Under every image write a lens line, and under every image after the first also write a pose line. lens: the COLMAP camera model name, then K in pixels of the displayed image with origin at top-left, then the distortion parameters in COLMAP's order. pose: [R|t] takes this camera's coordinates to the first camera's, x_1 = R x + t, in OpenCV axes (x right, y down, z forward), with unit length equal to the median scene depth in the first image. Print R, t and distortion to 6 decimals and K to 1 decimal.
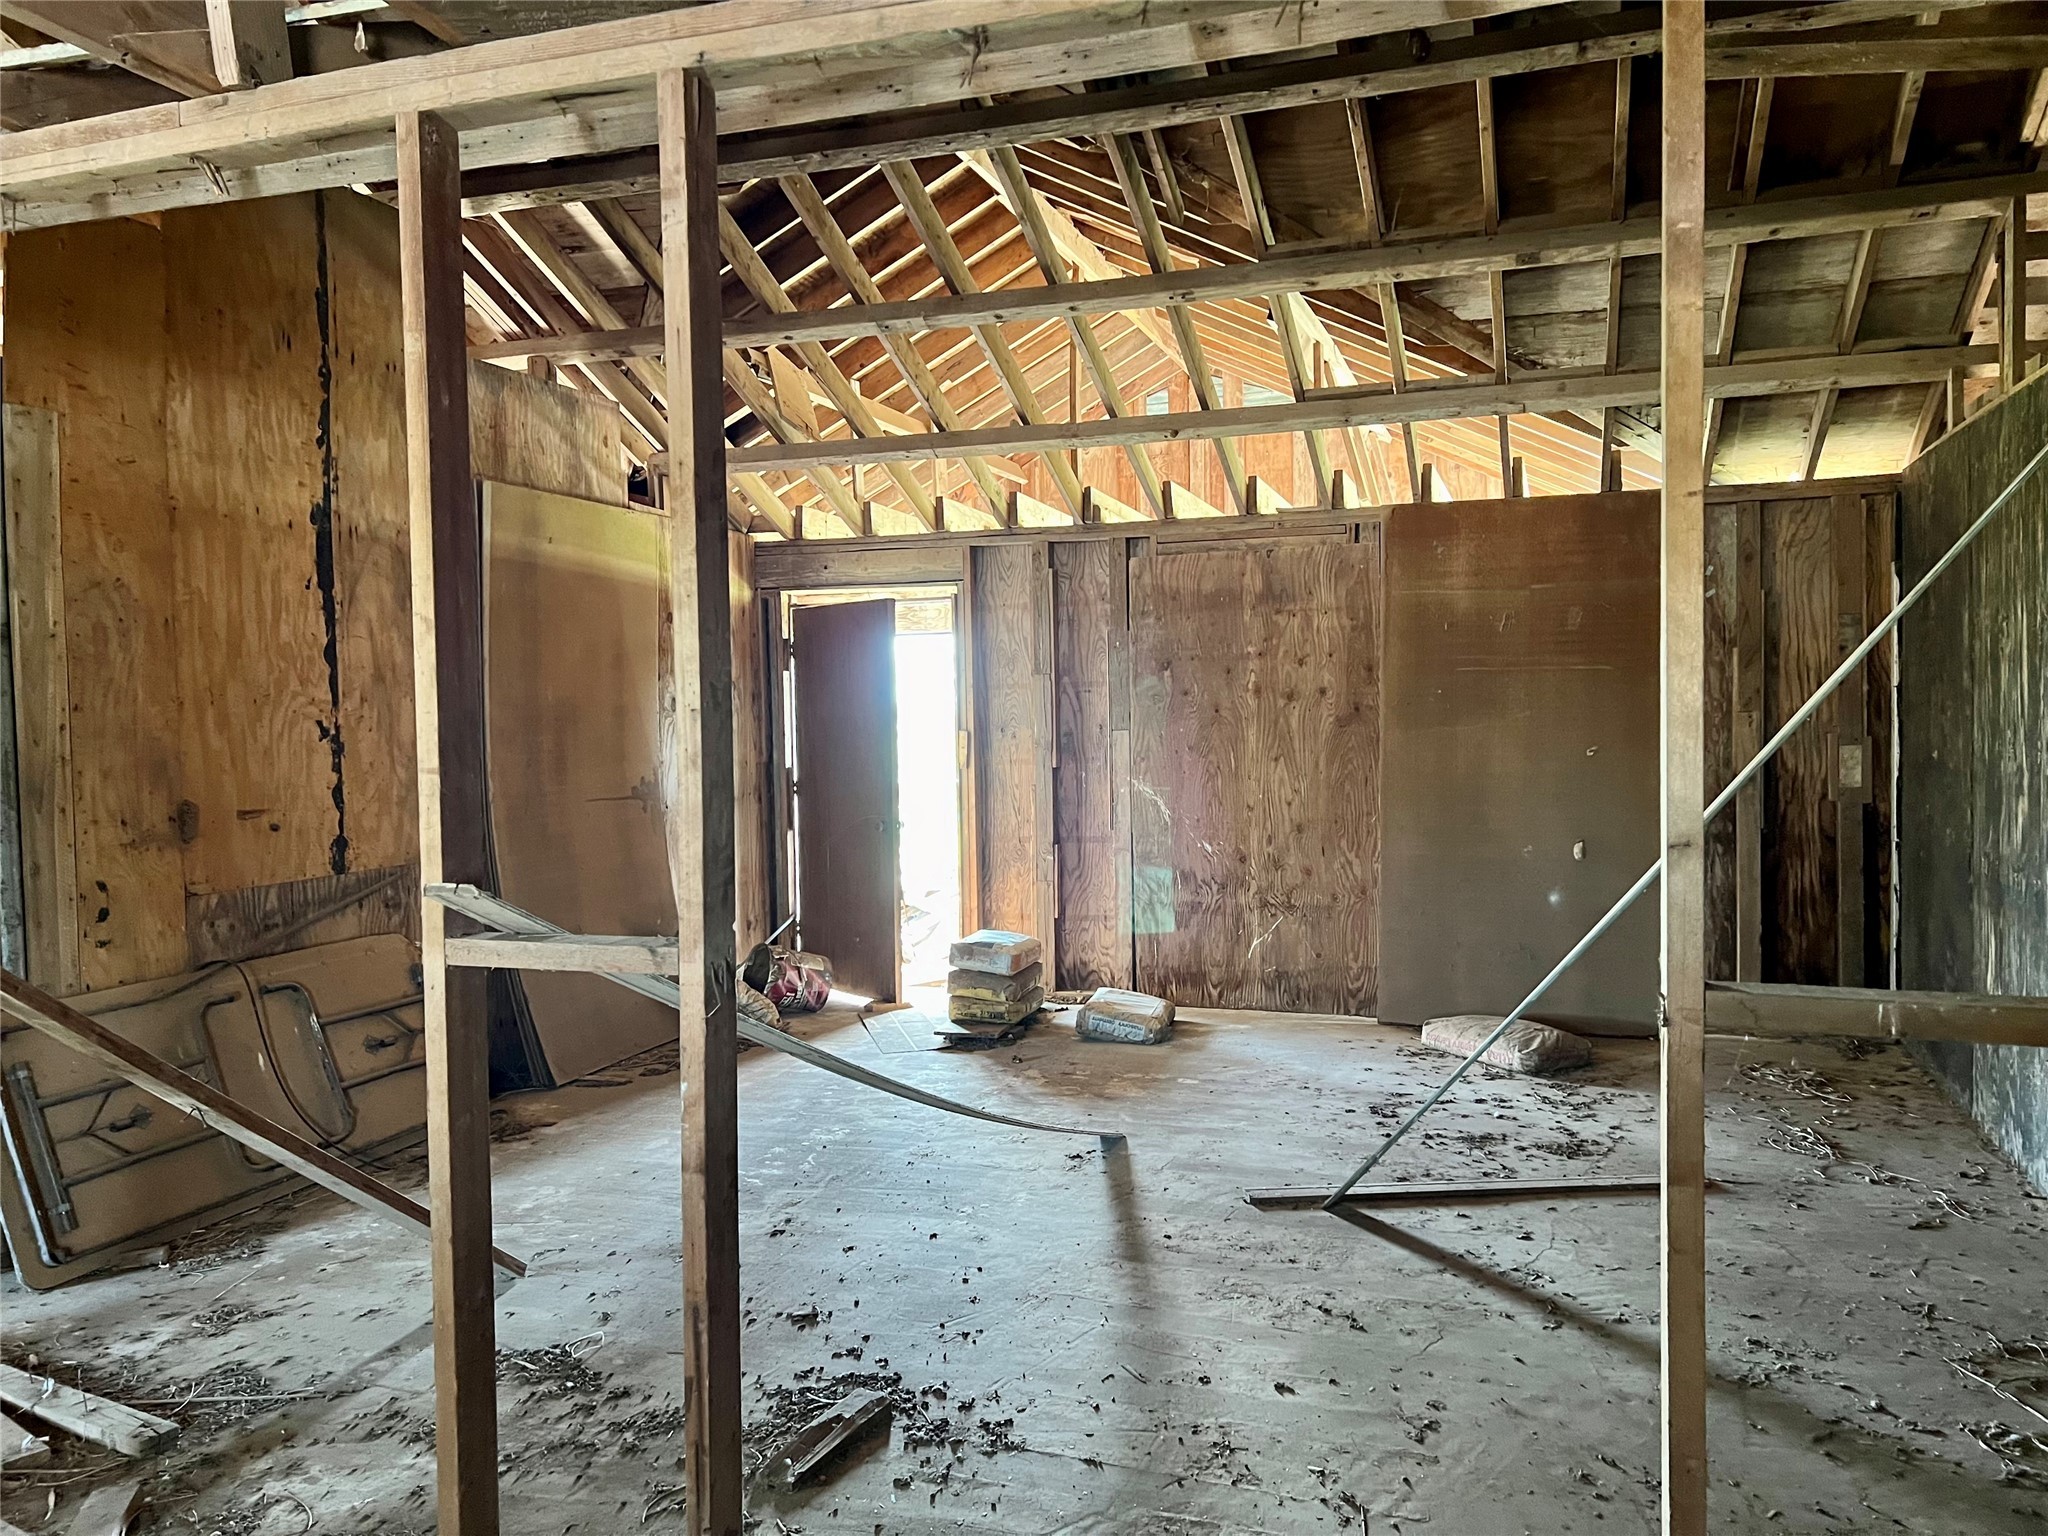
lens RADIAL K [[1540.5, 0, 1025.5], [0, 1540.5, 764.7], [0, 0, 1]] dist [0.049292, -0.058197]
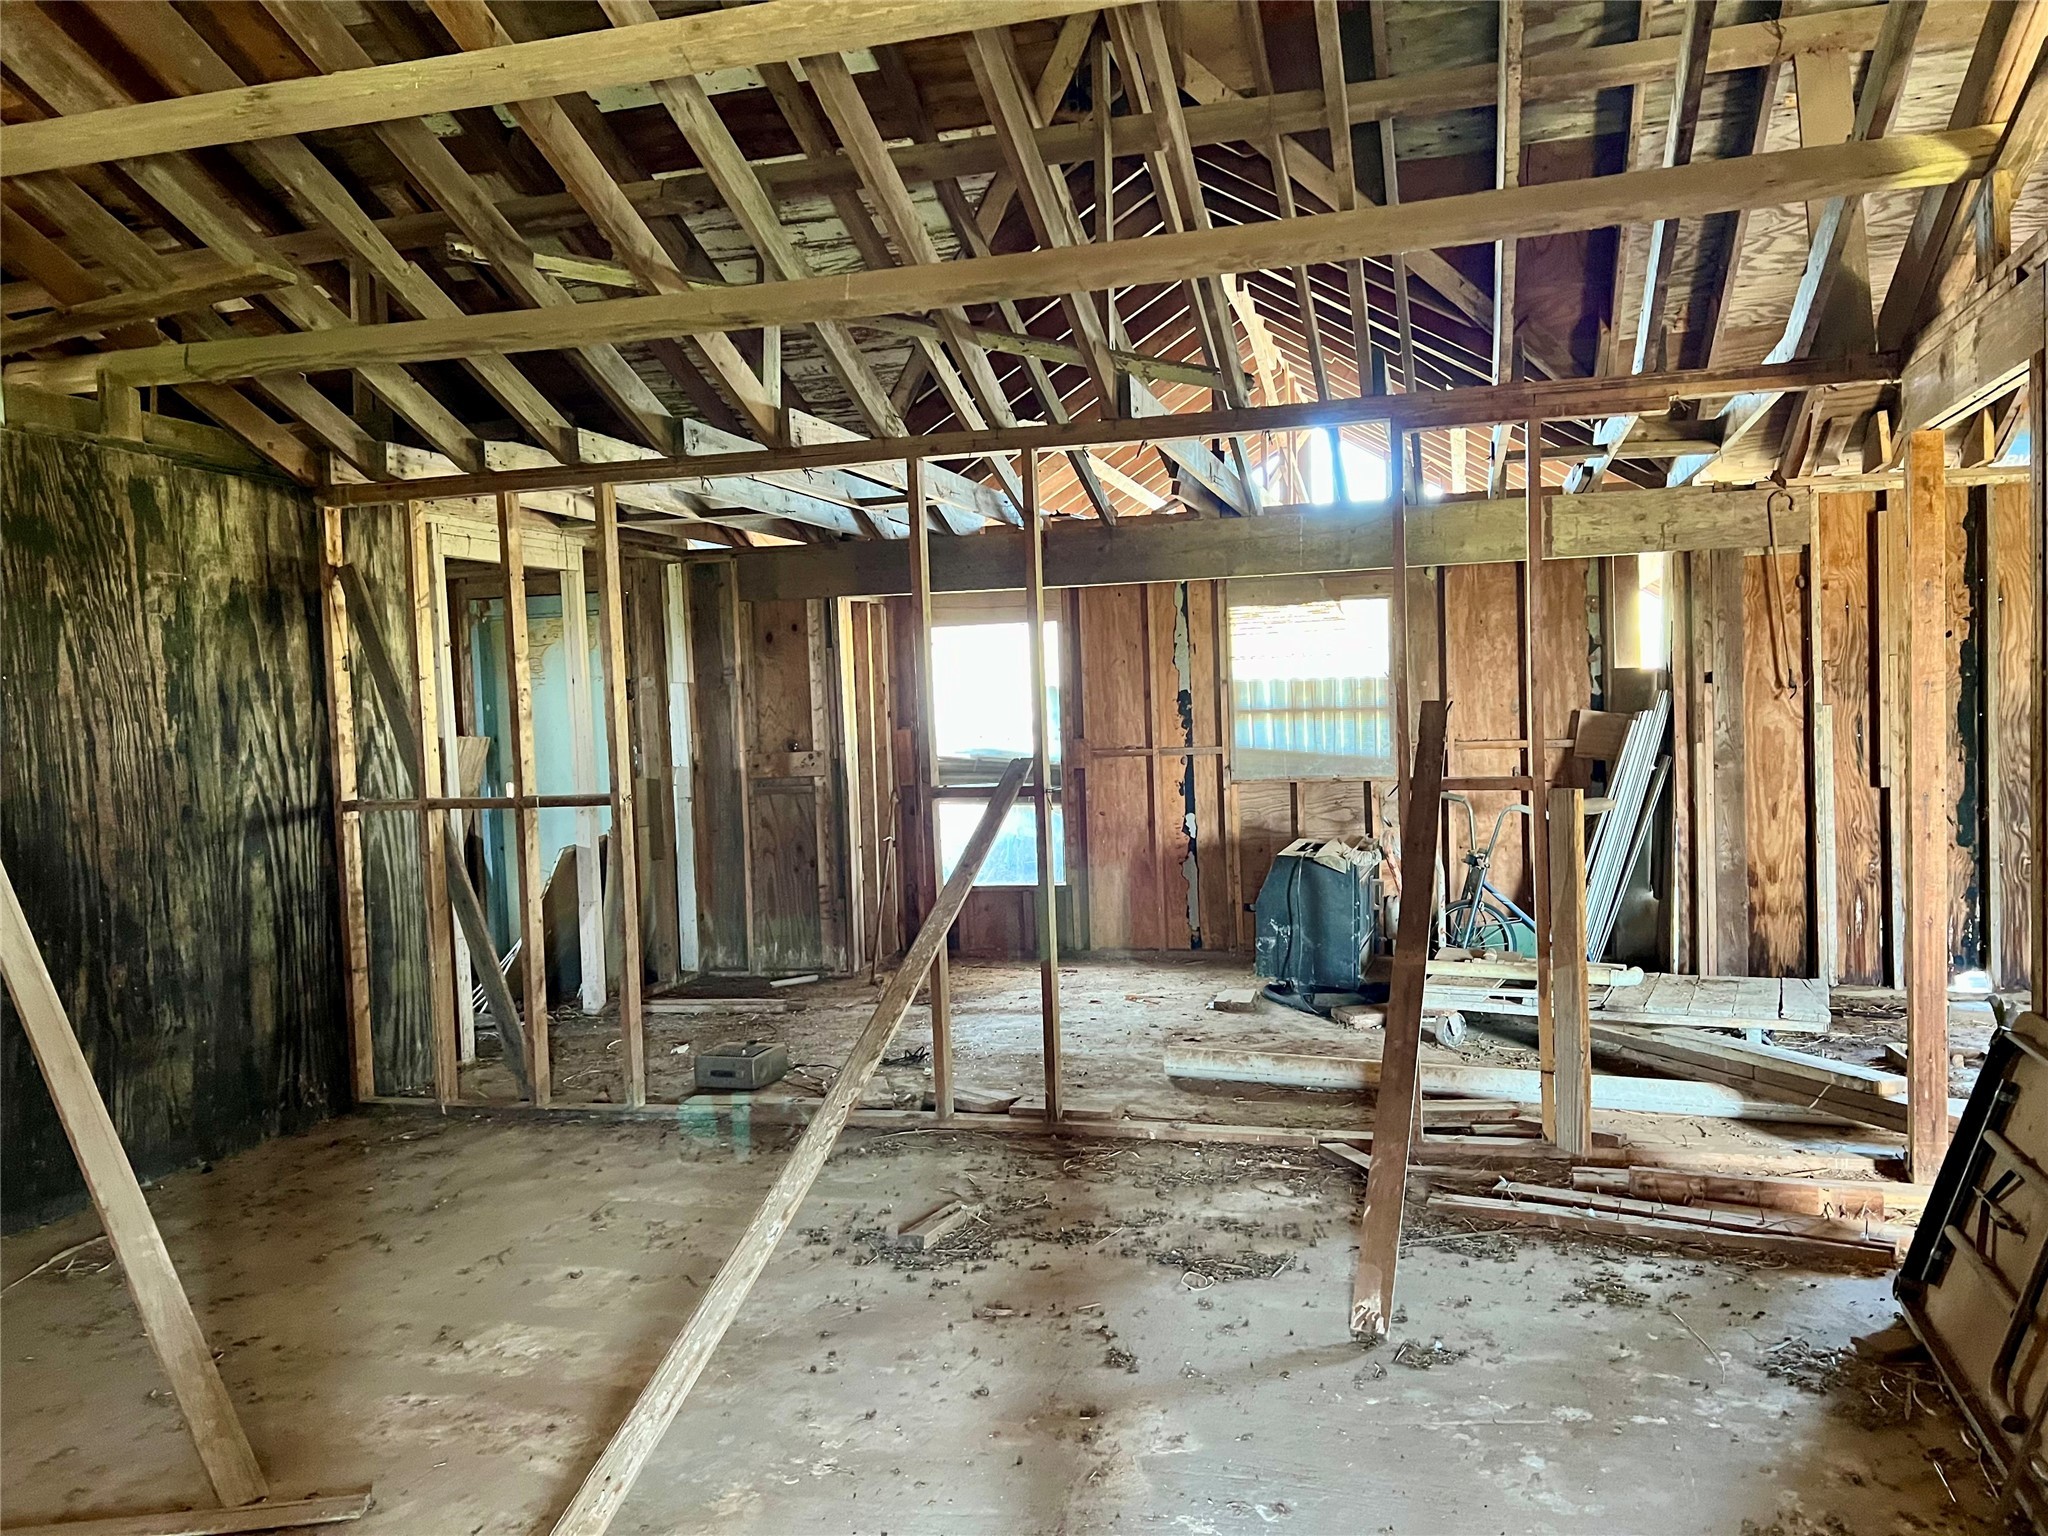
lens RADIAL K [[1540.5, 0, 1035.3], [0, 1540.5, 772.0], [0, 0, 1]] dist [0.049292, -0.058197]
pose [[-0.996799, 0.055147, -0.057892, -0.135897], [0.050142, 0.995151, 0.084619, -0.068906], [0.062277, 0.081445, -0.994730, 2.081605]]
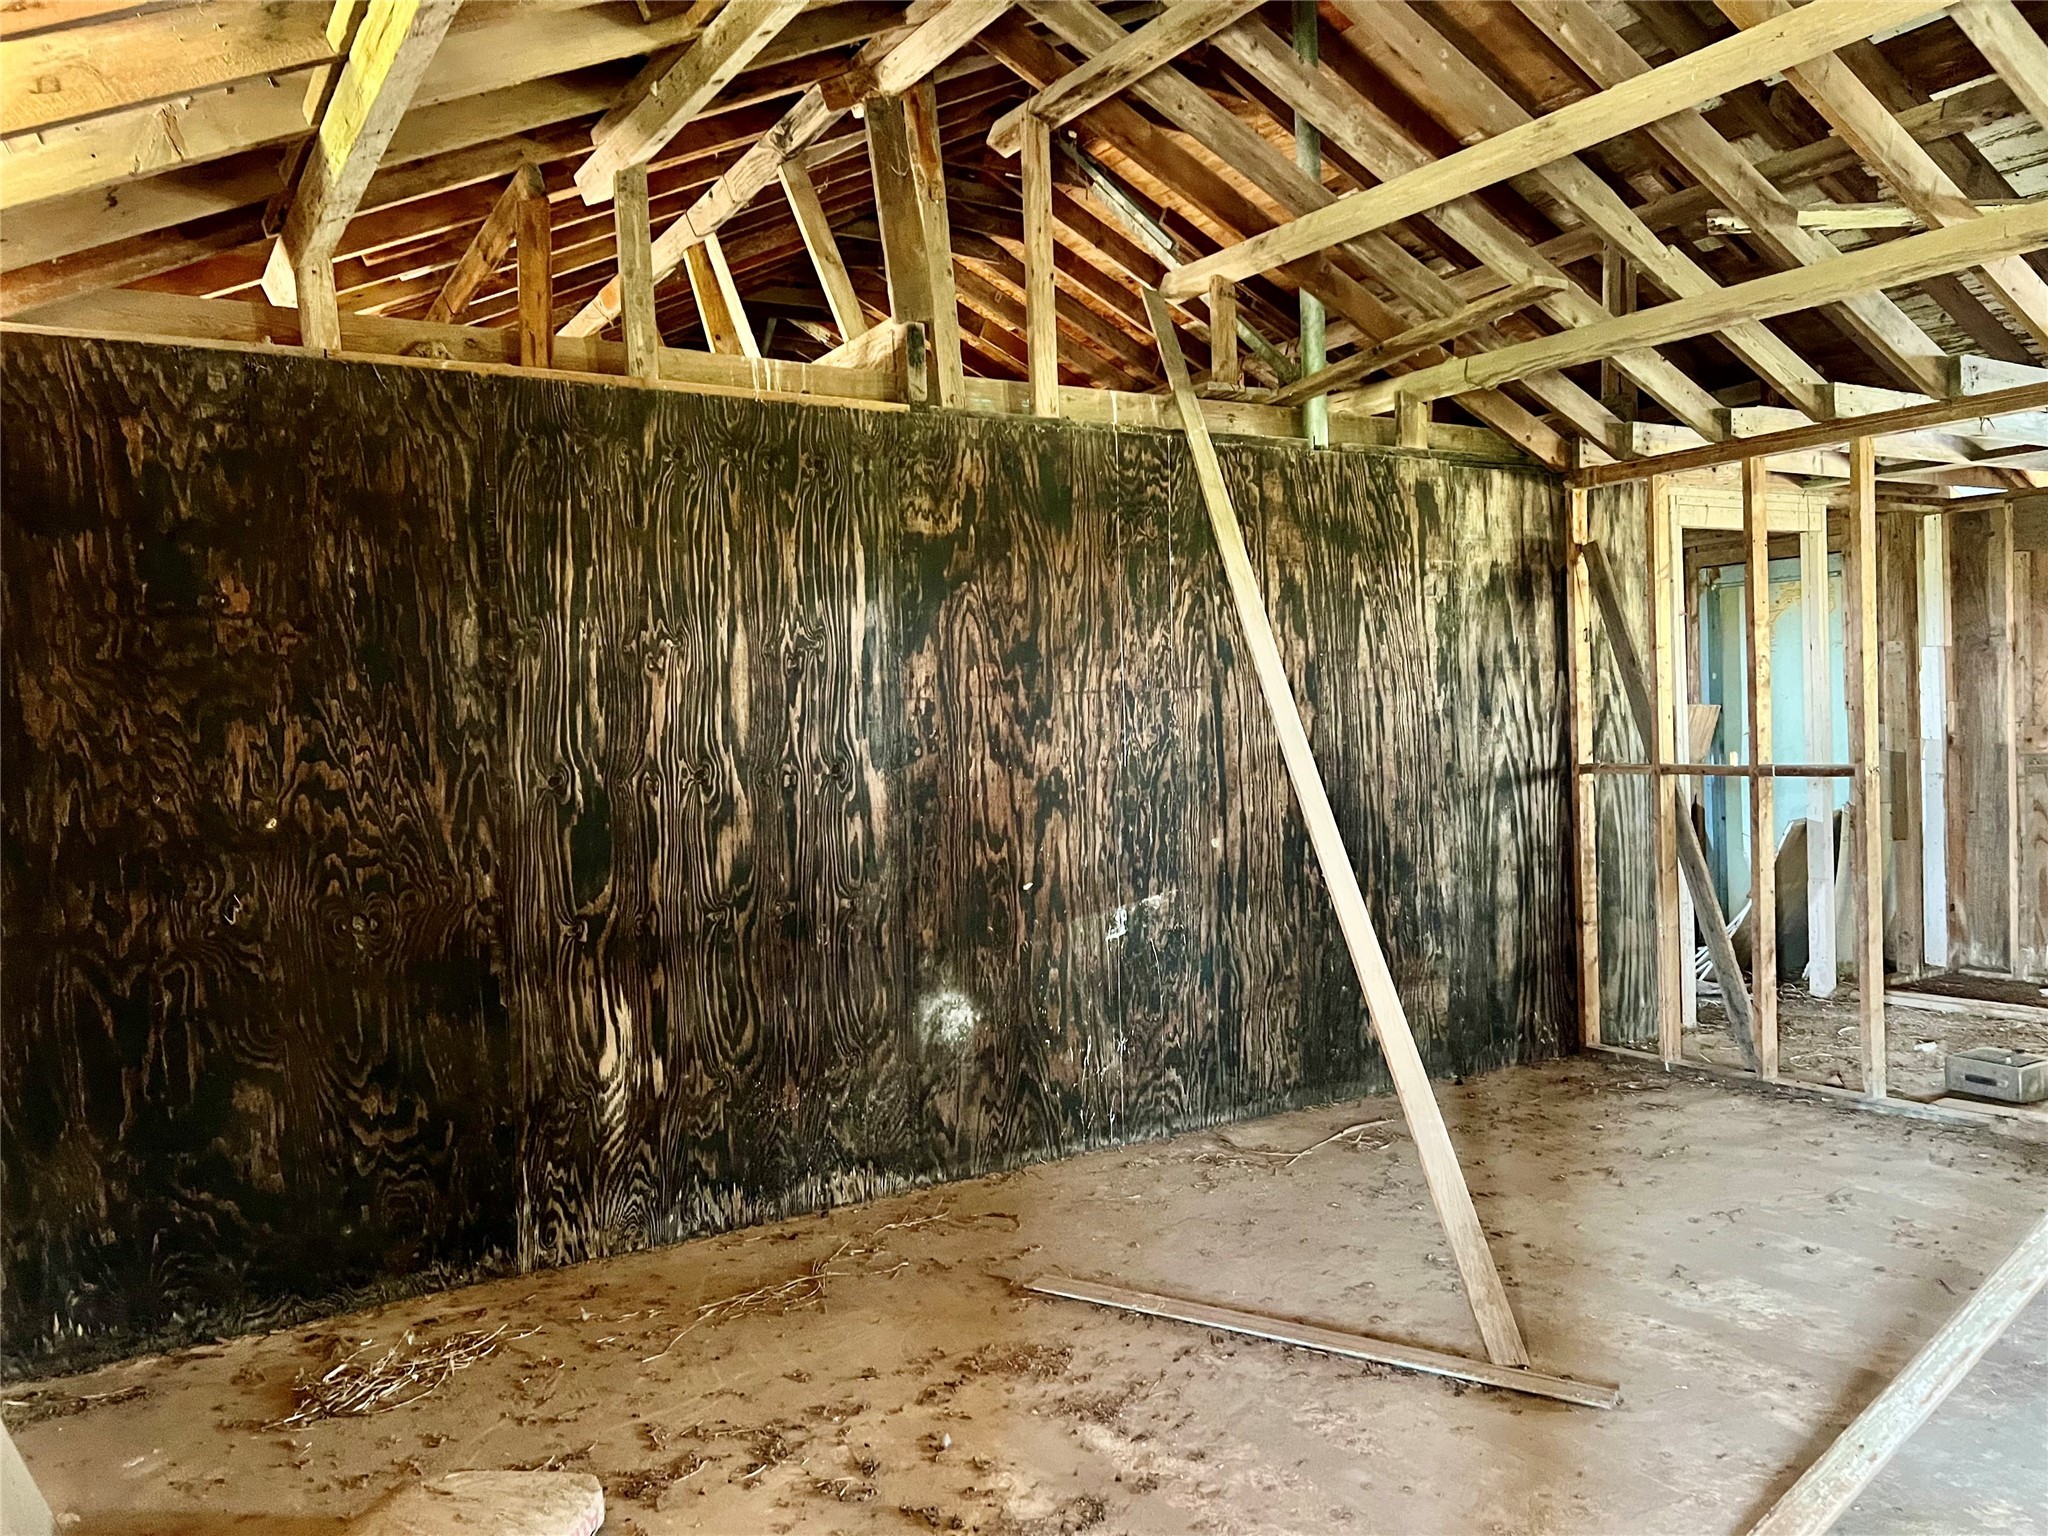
lens RADIAL K [[1540.5, 0, 1025.0], [0, 1540.5, 766.3], [0, 0, 1]] dist [0.049292, -0.058197]
pose [[-0.772873, 0.023459, 0.634126, -0.126490], [0.072995, 0.995969, 0.052121, -0.070746], [-0.630348, 0.086571, -0.771471, 2.155250]]
